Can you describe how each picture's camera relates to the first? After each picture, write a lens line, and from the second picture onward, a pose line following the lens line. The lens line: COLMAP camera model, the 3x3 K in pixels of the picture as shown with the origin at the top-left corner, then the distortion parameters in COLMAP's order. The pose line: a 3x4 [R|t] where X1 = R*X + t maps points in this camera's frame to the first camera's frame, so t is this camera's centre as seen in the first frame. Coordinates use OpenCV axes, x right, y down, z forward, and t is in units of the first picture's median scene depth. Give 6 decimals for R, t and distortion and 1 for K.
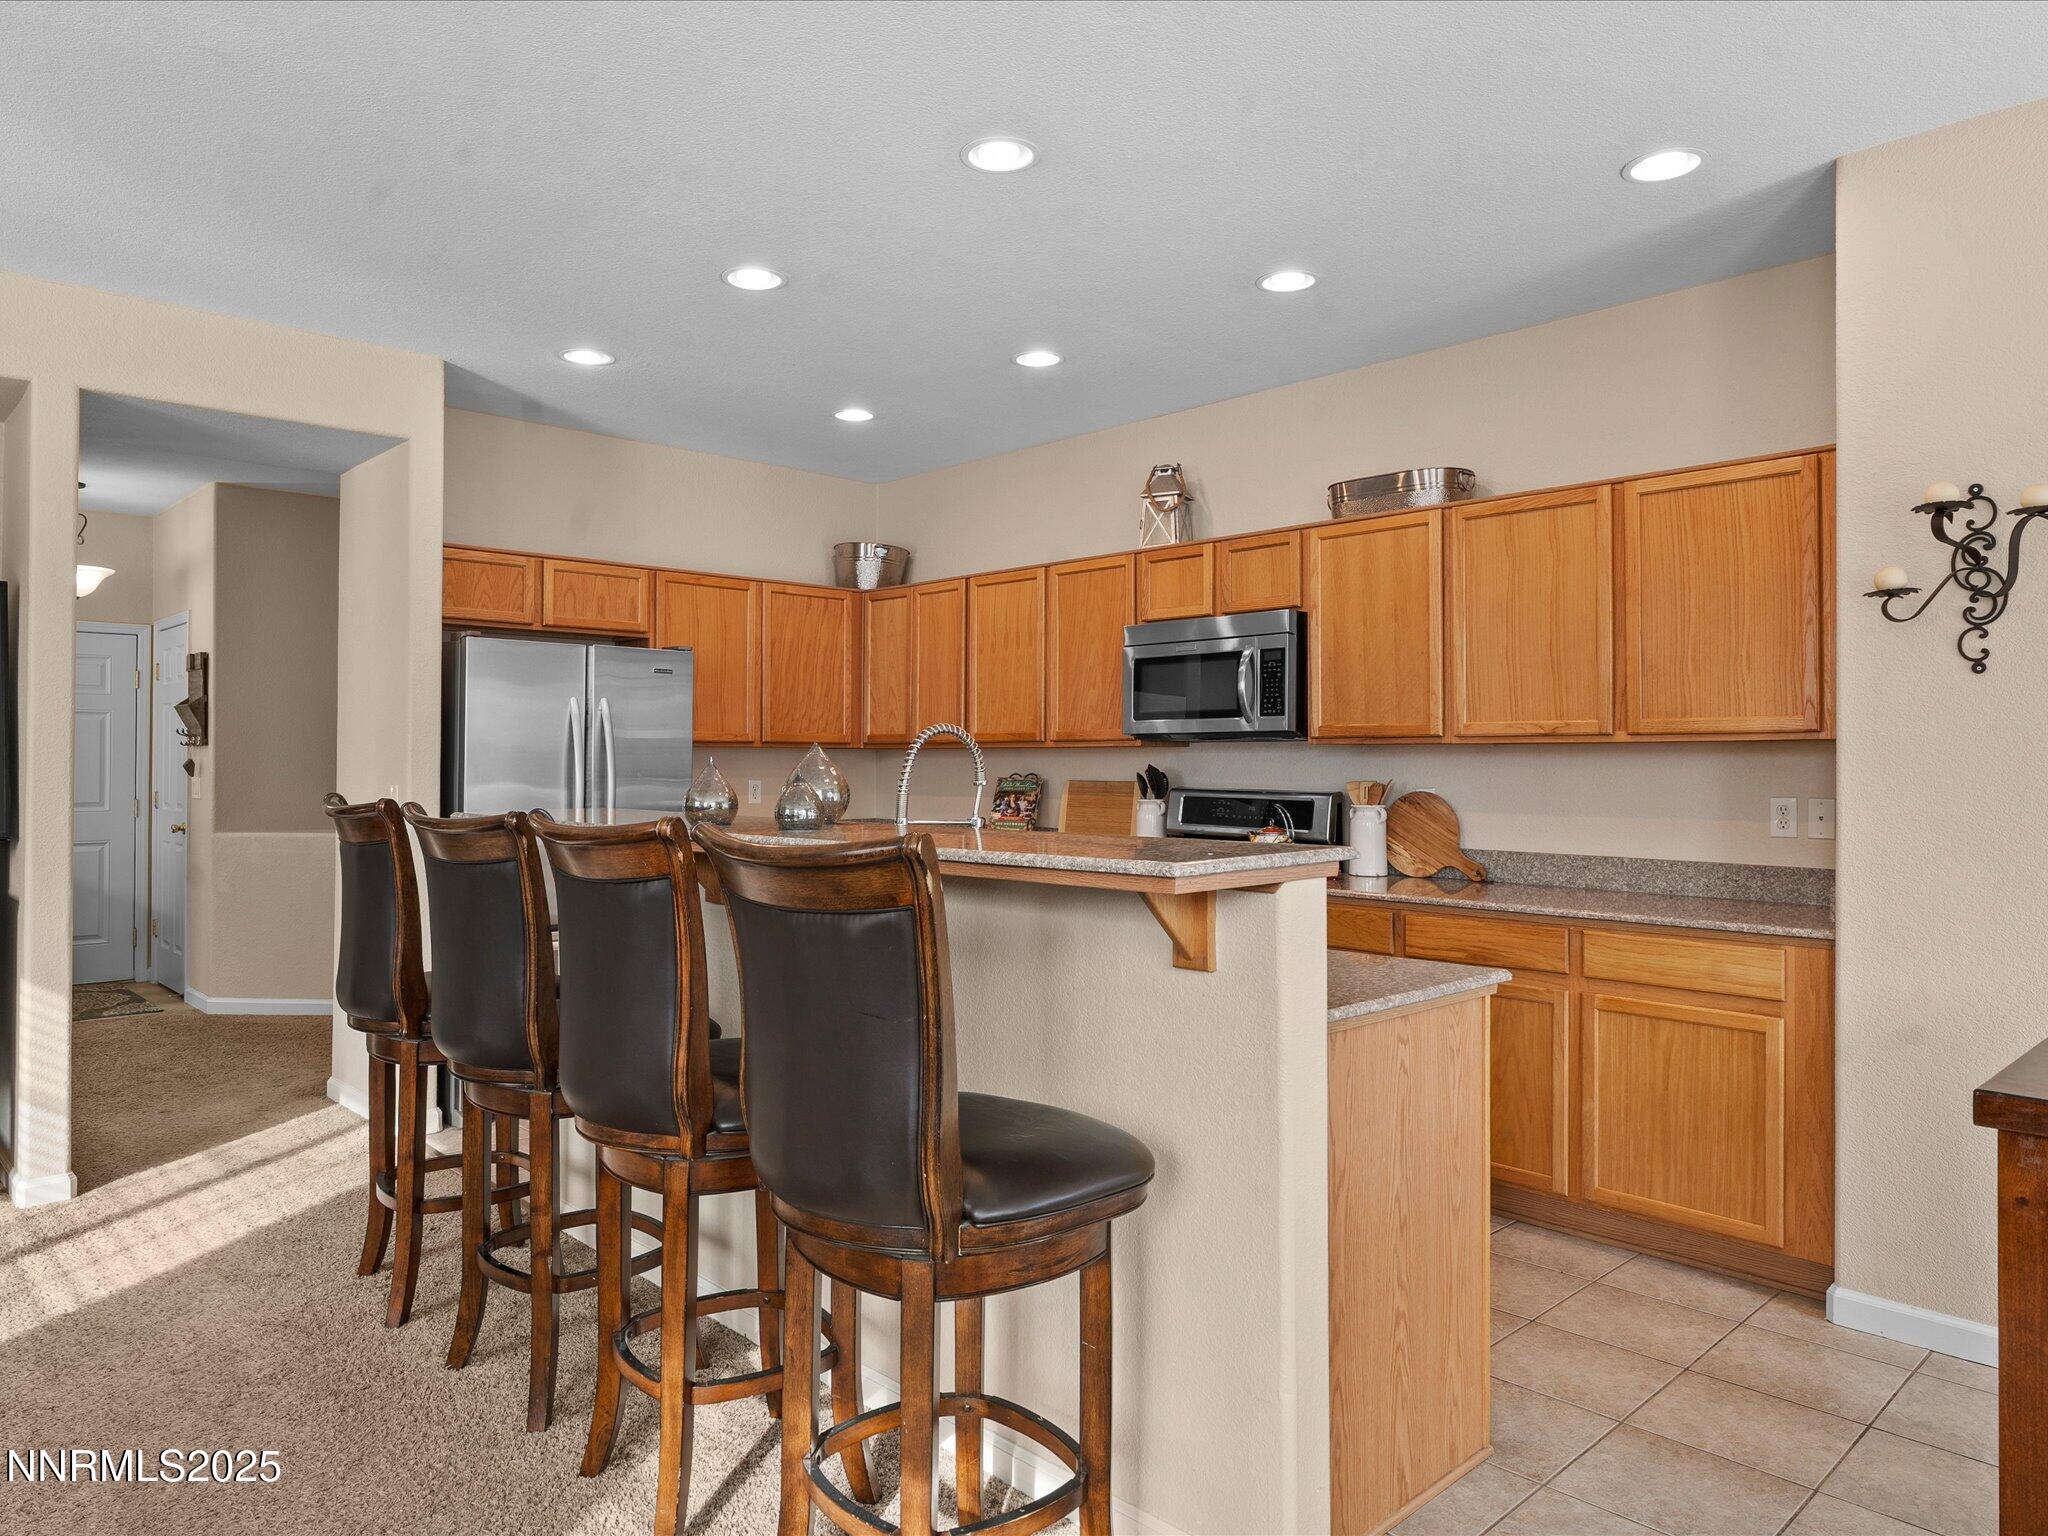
lens RADIAL K [[1337.2, 0, 1031.8], [0, 1337.2, 737.7], [0, 0, 1]] dist [0.010086, 0.001529]
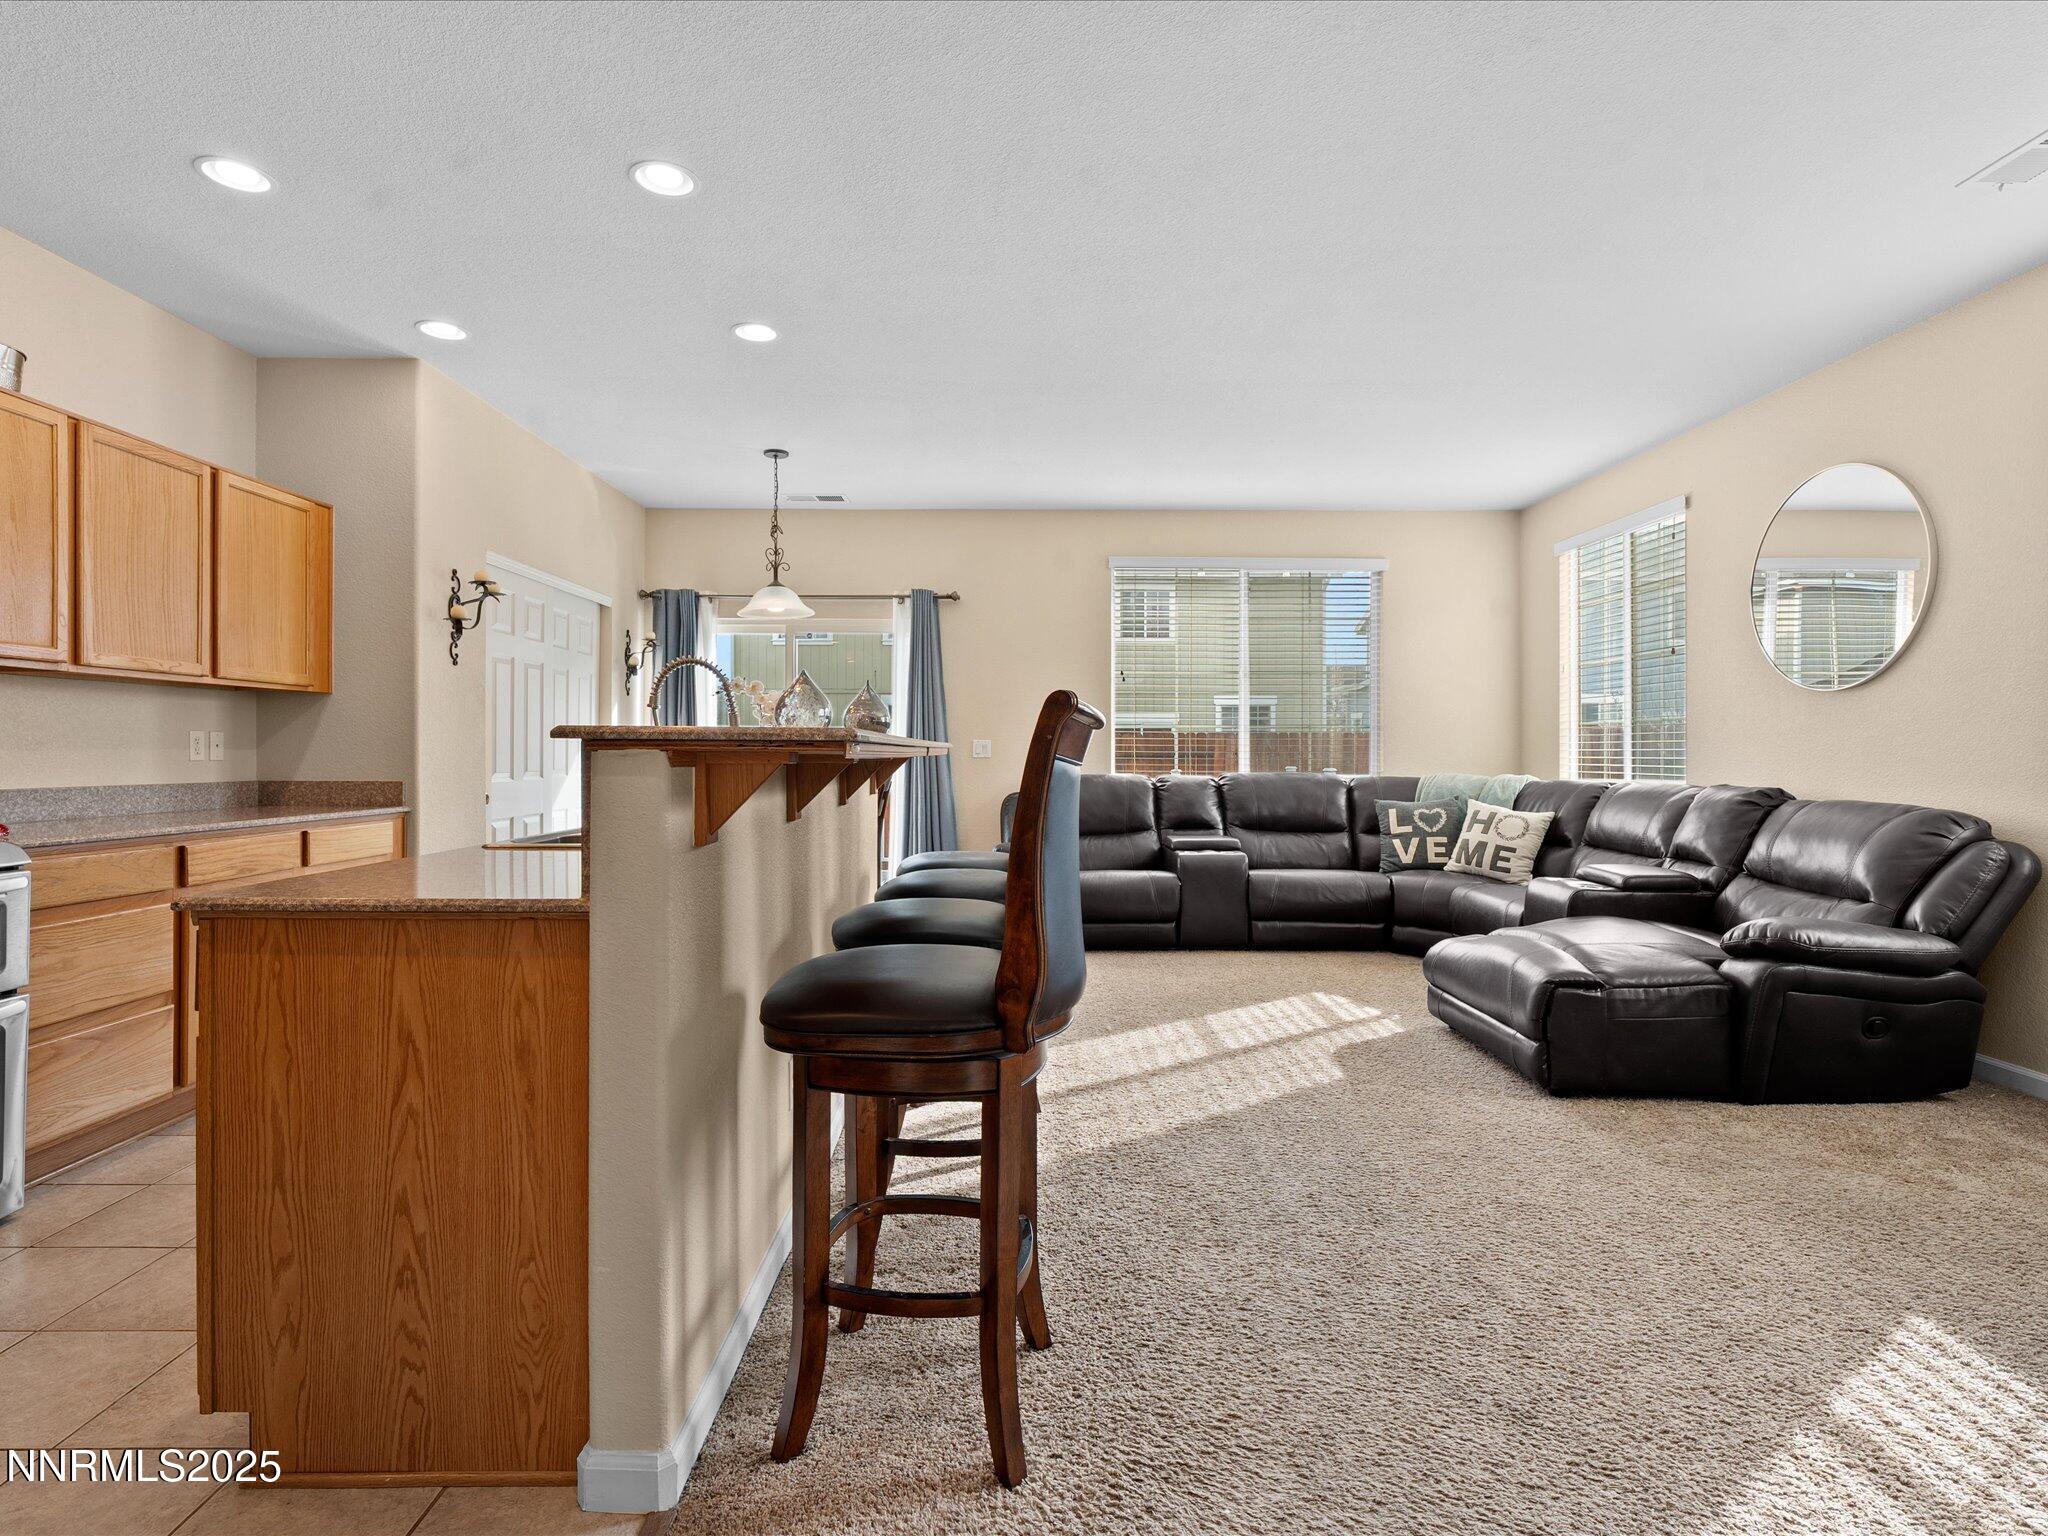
lens RADIAL K [[1049.1, 0, 1022.1], [0, 1049.1, 755.0], [0, 0, 1]] dist [-0.002058, 0.002194]
pose [[-0.722664, -0.001169, 0.691198, -0.644269], [-0.010286, 0.999906, -0.009062, 0.059625], [-0.691122, -0.013658, -0.722609, 1.018240]]
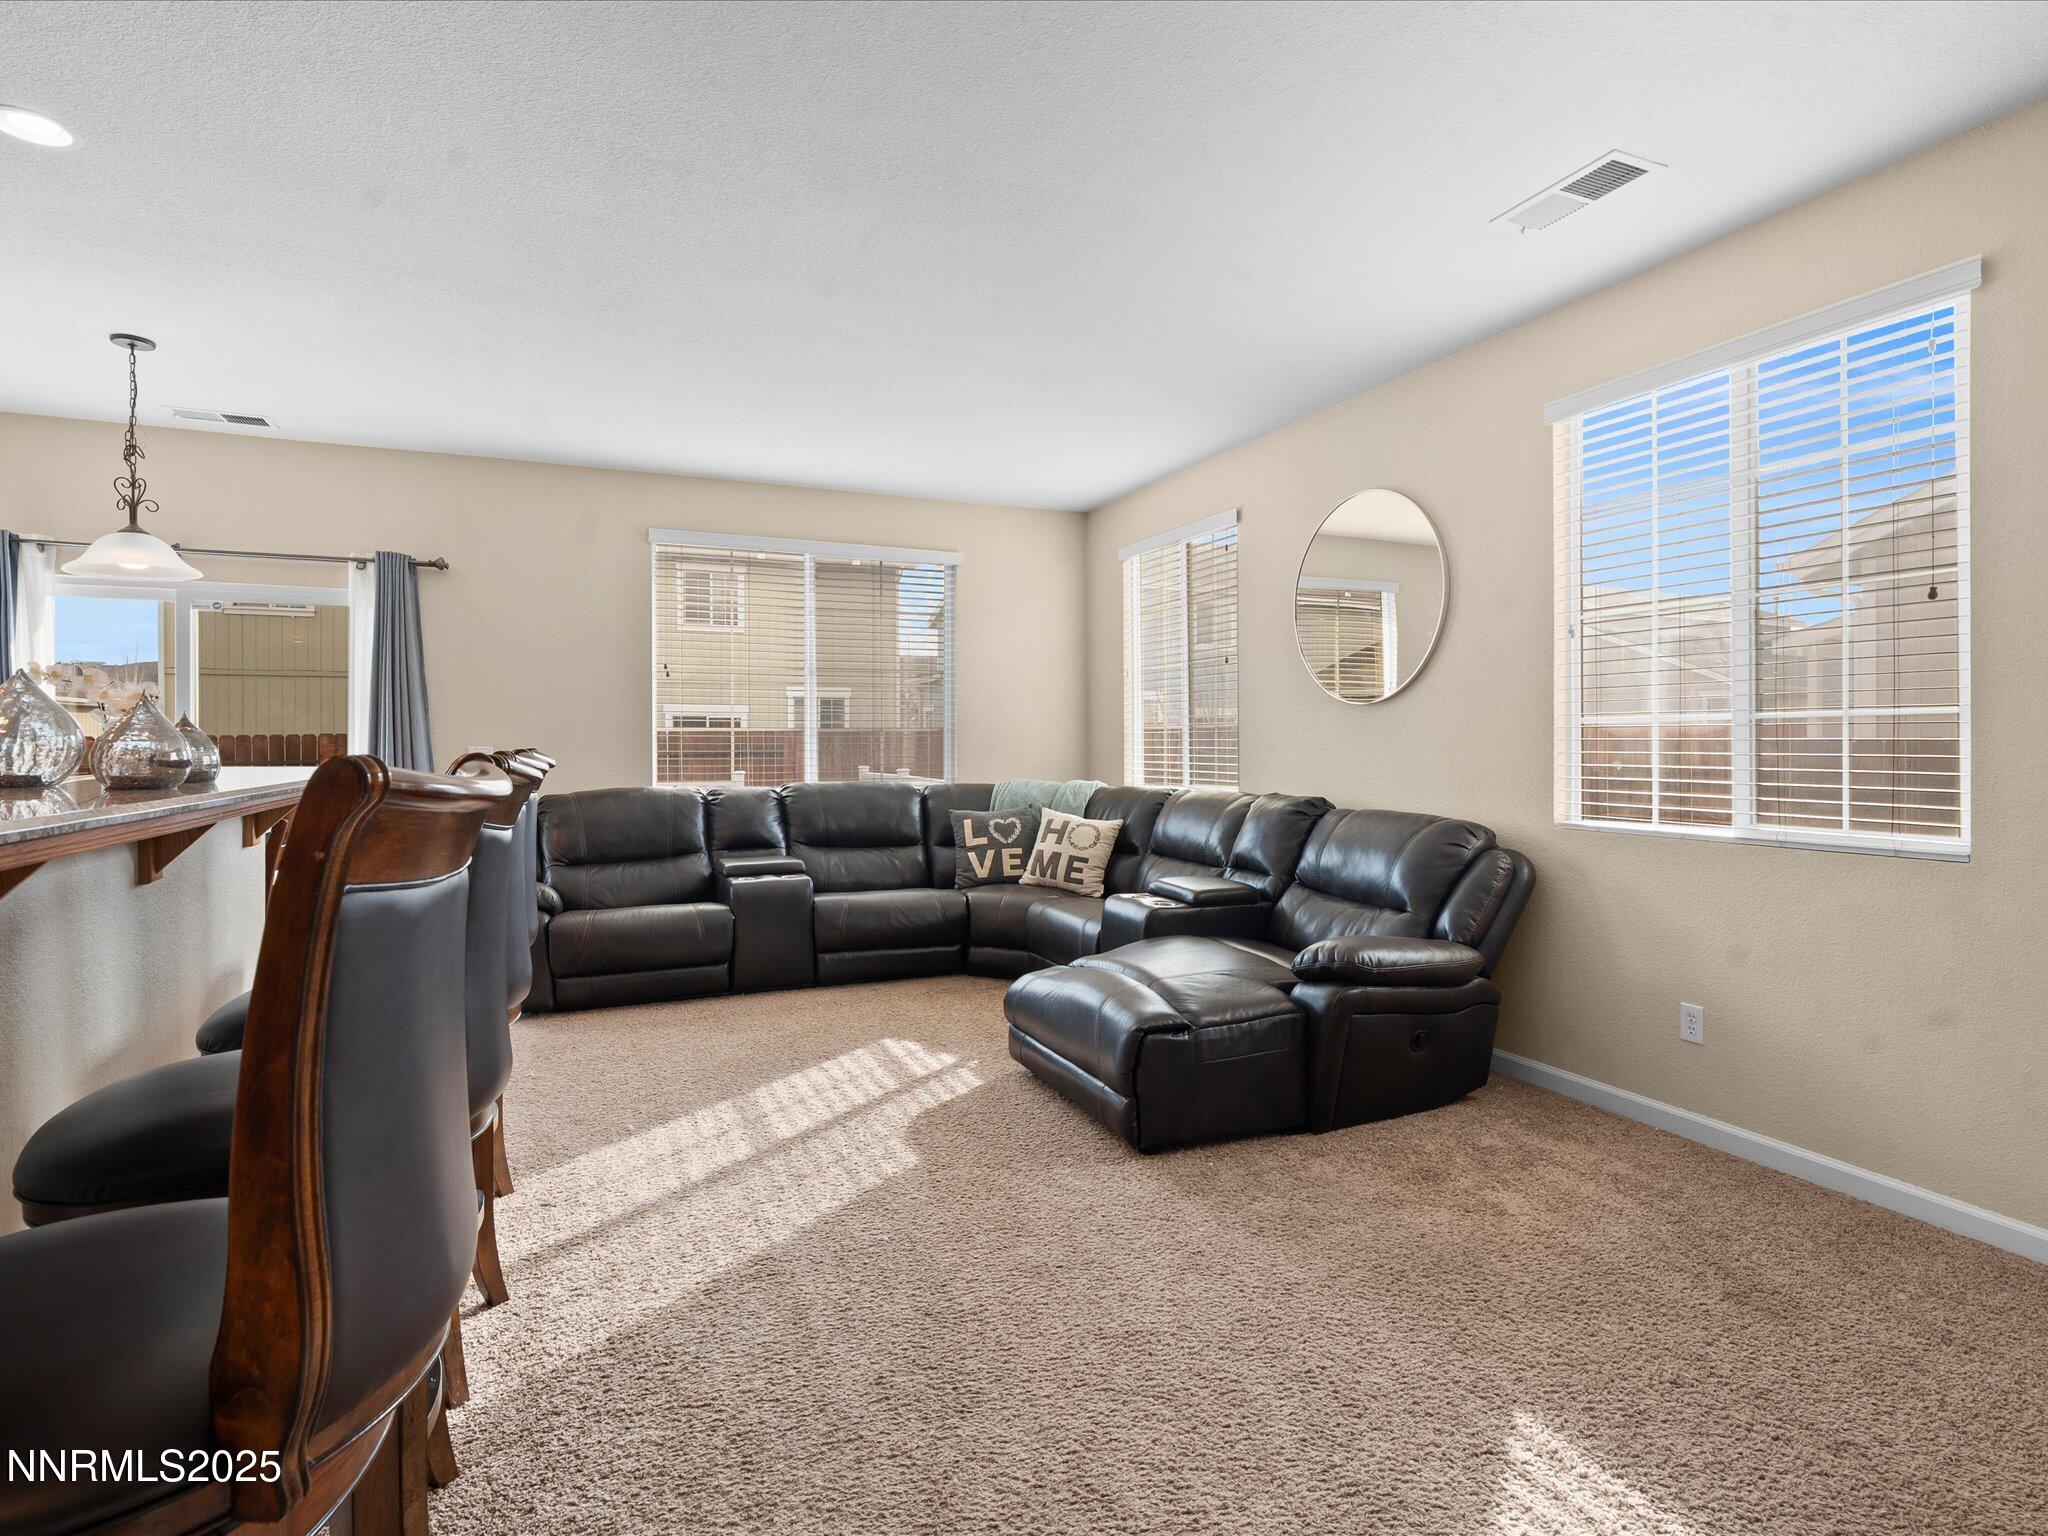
lens RADIAL K [[1049.1, 0, 1025.5], [0, 1049.1, 736.1], [0, 0, 1]] dist [-0.002058, 0.002194]
pose [[-0.935352, 0.004819, 0.353684, -0.567245], [-0.001684, 0.999835, -0.018075, 0.033536], [-0.353713, -0.017502, -0.935190, 0.868409]]
